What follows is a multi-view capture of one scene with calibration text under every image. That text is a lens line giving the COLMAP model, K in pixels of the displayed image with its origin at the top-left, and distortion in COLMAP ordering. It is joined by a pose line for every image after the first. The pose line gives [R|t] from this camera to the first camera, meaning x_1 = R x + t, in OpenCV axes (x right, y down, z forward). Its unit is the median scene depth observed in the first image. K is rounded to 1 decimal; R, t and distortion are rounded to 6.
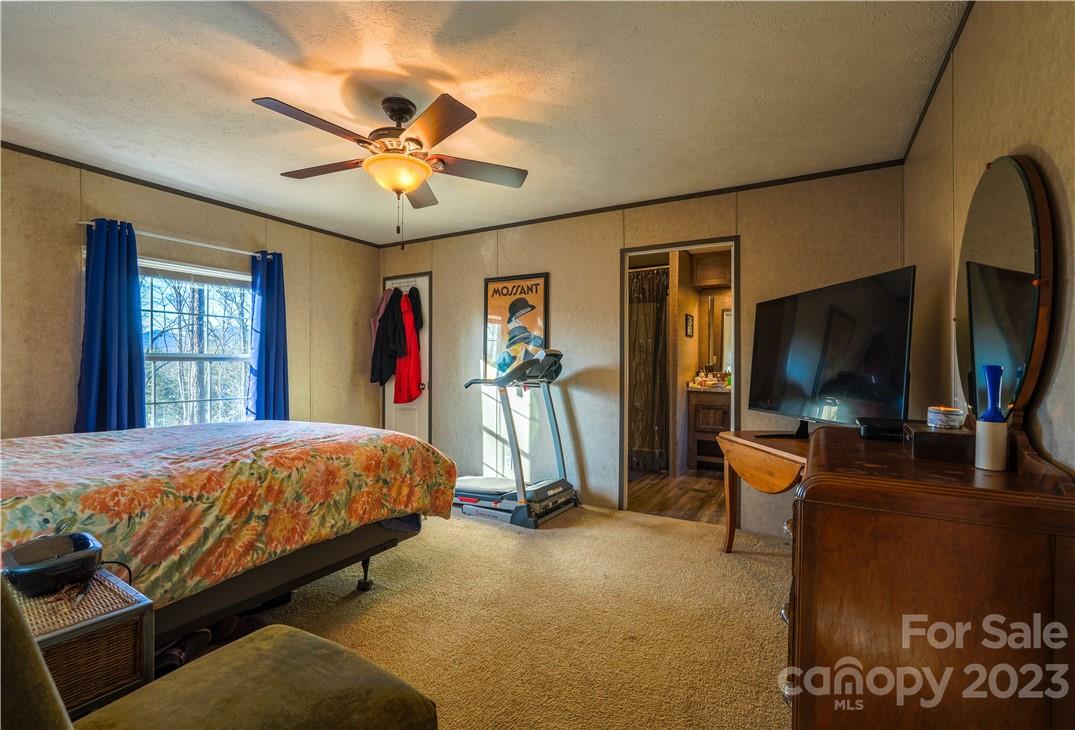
lens RADIAL K [[480.8, 0, 551.9], [0, 480.8, 365.9], [0, 0, 1]] dist [-0.019673, 0.009076]
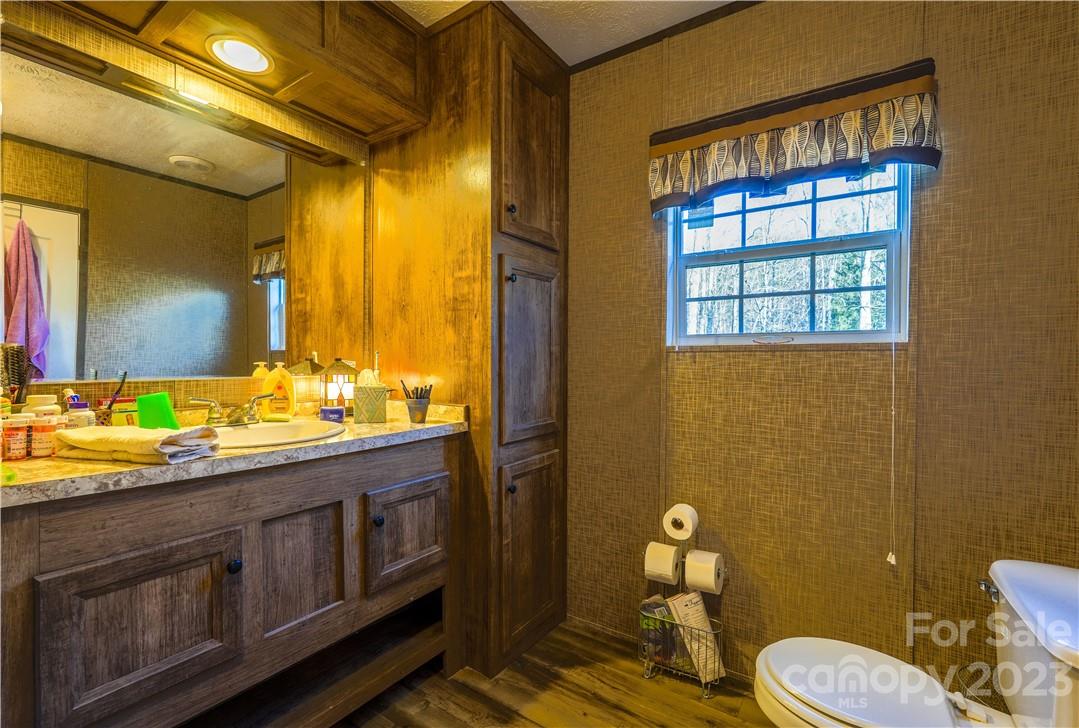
lens RADIAL K [[482.6, 0, 553.9], [0, 482.6, 364.9], [0, 0, 1]] dist [-0.019673, 0.009076]
pose [[0.083420, -0.012499, 0.996436, 0.323725], [-0.000741, 0.999920, 0.012605, 0.008526], [-0.996514, -0.001790, 0.083404, 1.676328]]
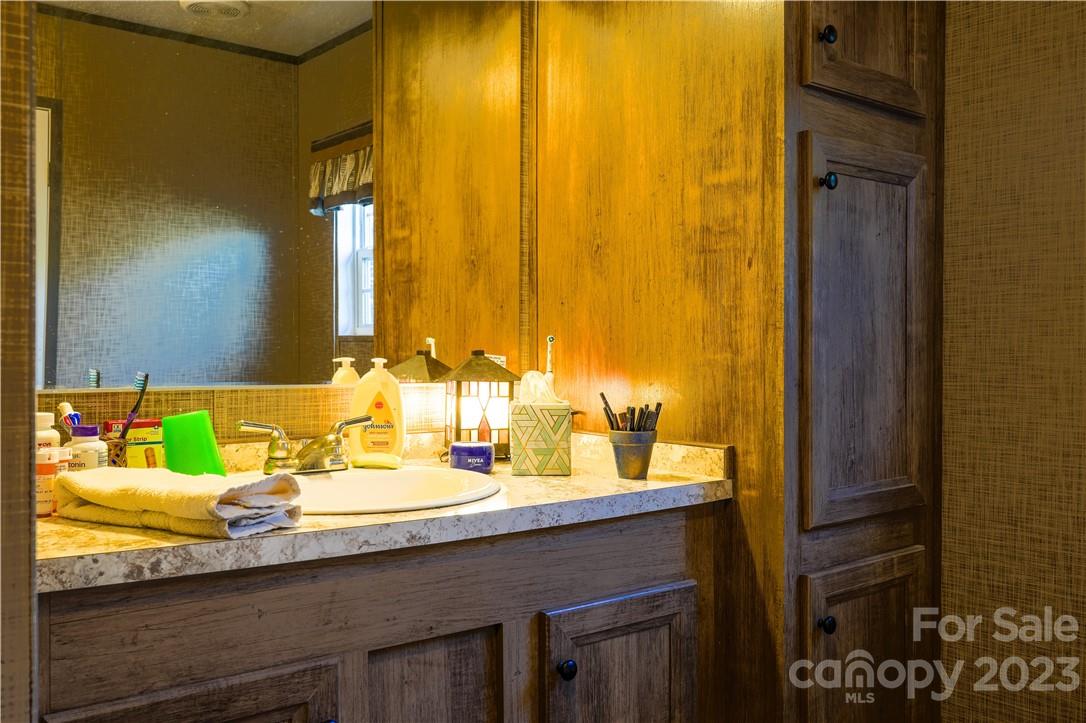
lens RADIAL K [[979.4, 0, 543.0], [0, 979.4, 361.5], [0, 0, 1]] dist [-0.000144, 0.000950]
pose [[0.353457, -0.010390, 0.935393, 0.315676], [0.001710, 0.999944, 0.010461, 0.008726], [-0.935449, -0.002099, 0.353455, 1.728000]]
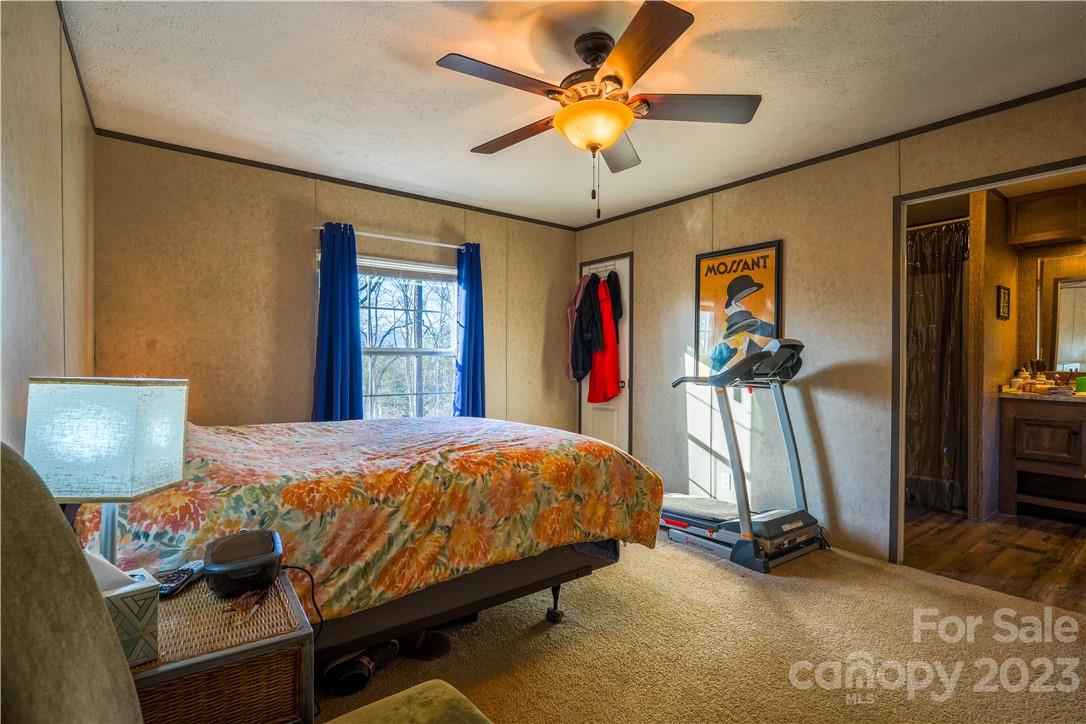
lens RADIAL K [[519.6, 0, 543.0], [0, 519.6, 362.0], [0, 0, 1]] dist [-0.000569, -0.000153]
pose [[0.915241, 0.002350, -0.402900, -0.031751], [-0.002389, 0.999997, 0.000405, 0.003702], [0.402900, 0.000592, 0.915244, 0.119889]]
